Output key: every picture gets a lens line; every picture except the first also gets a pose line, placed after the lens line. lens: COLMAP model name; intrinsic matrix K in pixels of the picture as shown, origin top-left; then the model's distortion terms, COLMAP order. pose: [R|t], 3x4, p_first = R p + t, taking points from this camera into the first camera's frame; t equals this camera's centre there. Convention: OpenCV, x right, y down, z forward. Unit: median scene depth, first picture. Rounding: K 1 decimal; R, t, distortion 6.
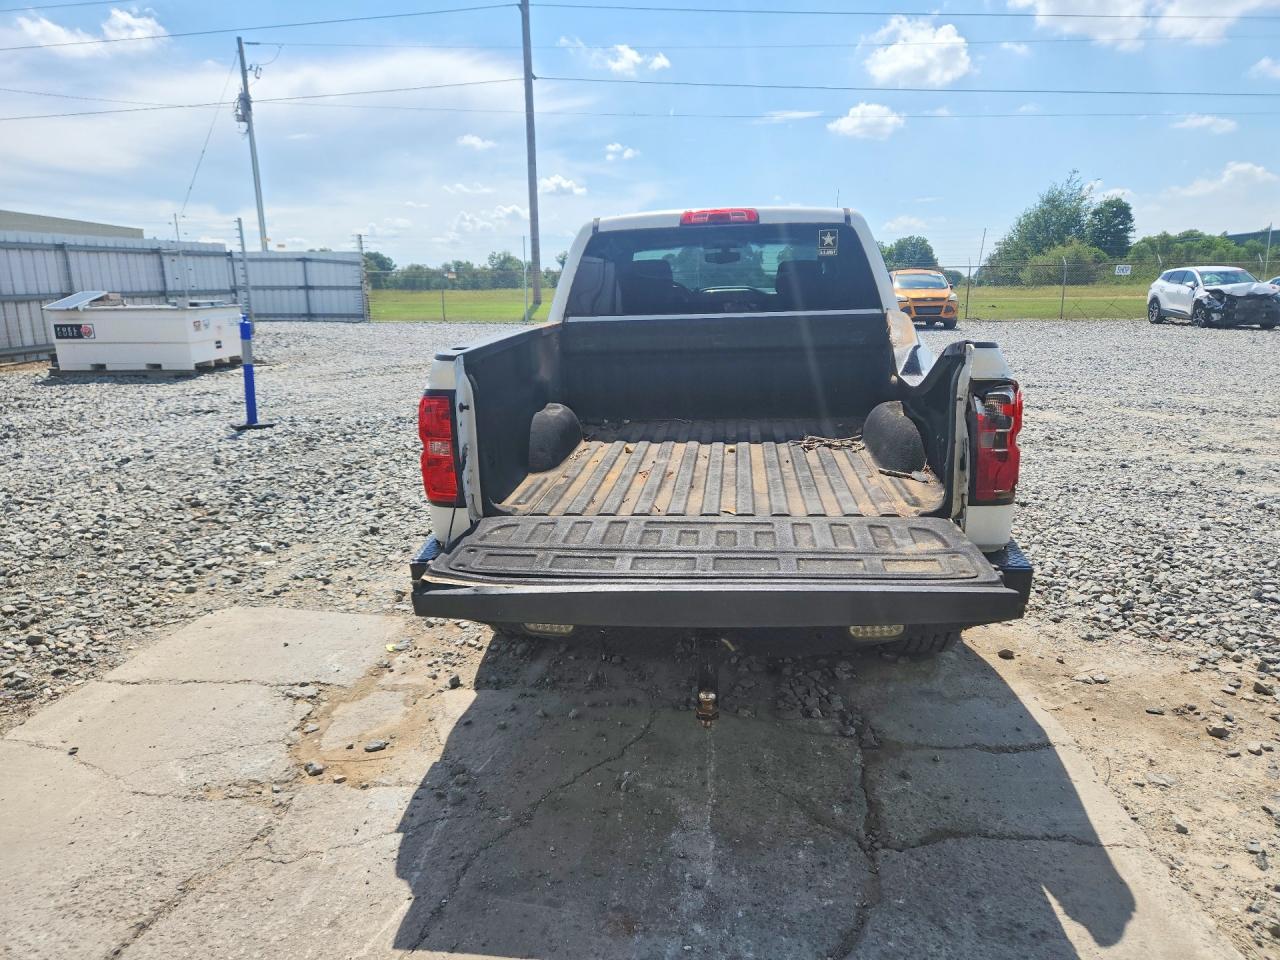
lens RADIAL K [[896.2, 0, 623.9], [0, 896.2, 475.2], [0, 0, 1]] dist [0.012514, -0.001164]
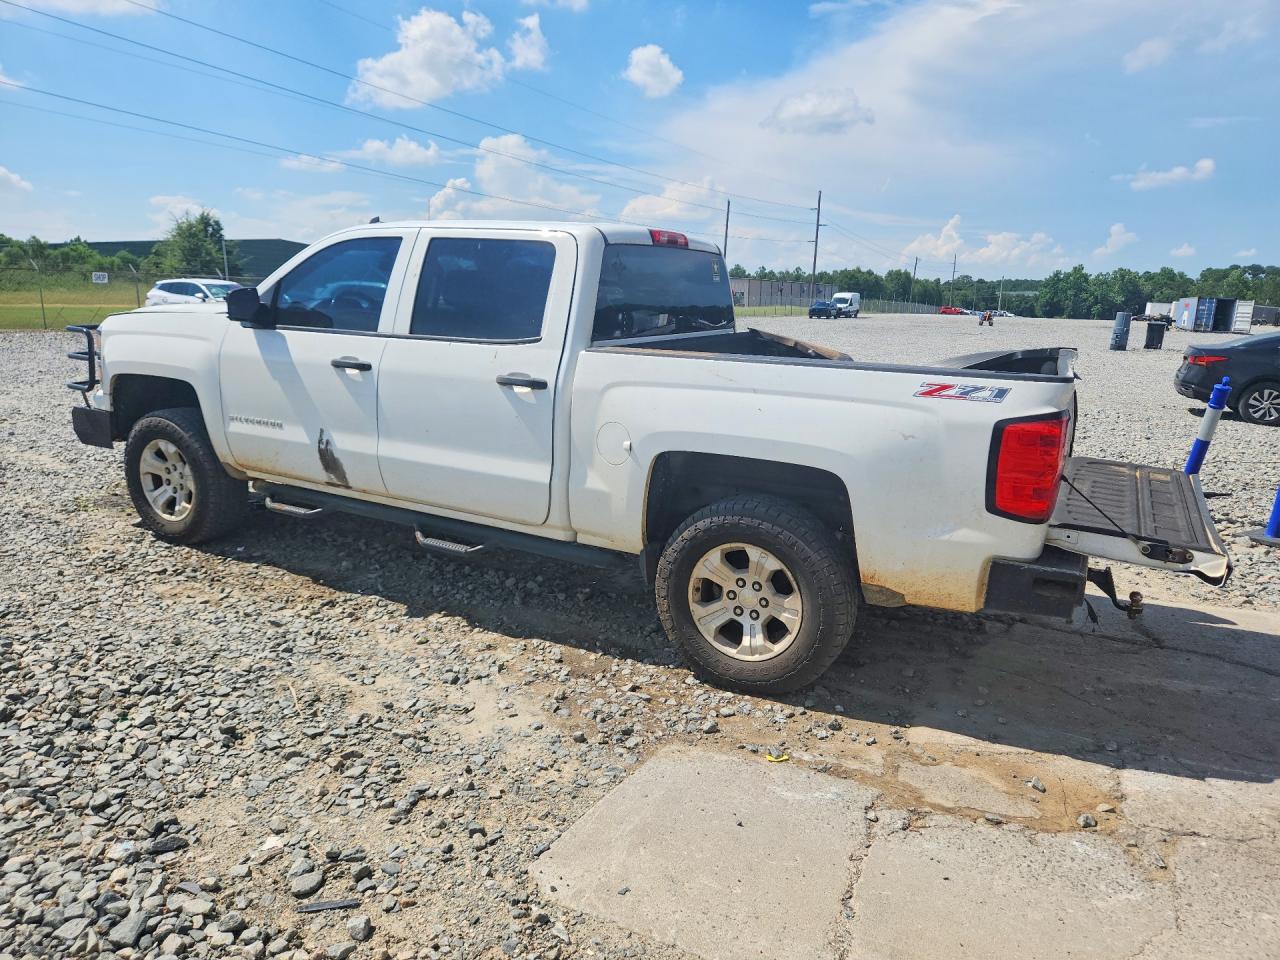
lens RADIAL K [[879.2, 0, 640.0], [0, 879.2, 480.0], [0, 0, 1]] dist [0.002637, -0.000183]
pose [[0.349536, -0.173410, 0.920735, -1.120292], [0.168866, 0.978289, 0.120144, -0.197636], [-0.921579, 0.113486, 0.371231, 0.877372]]
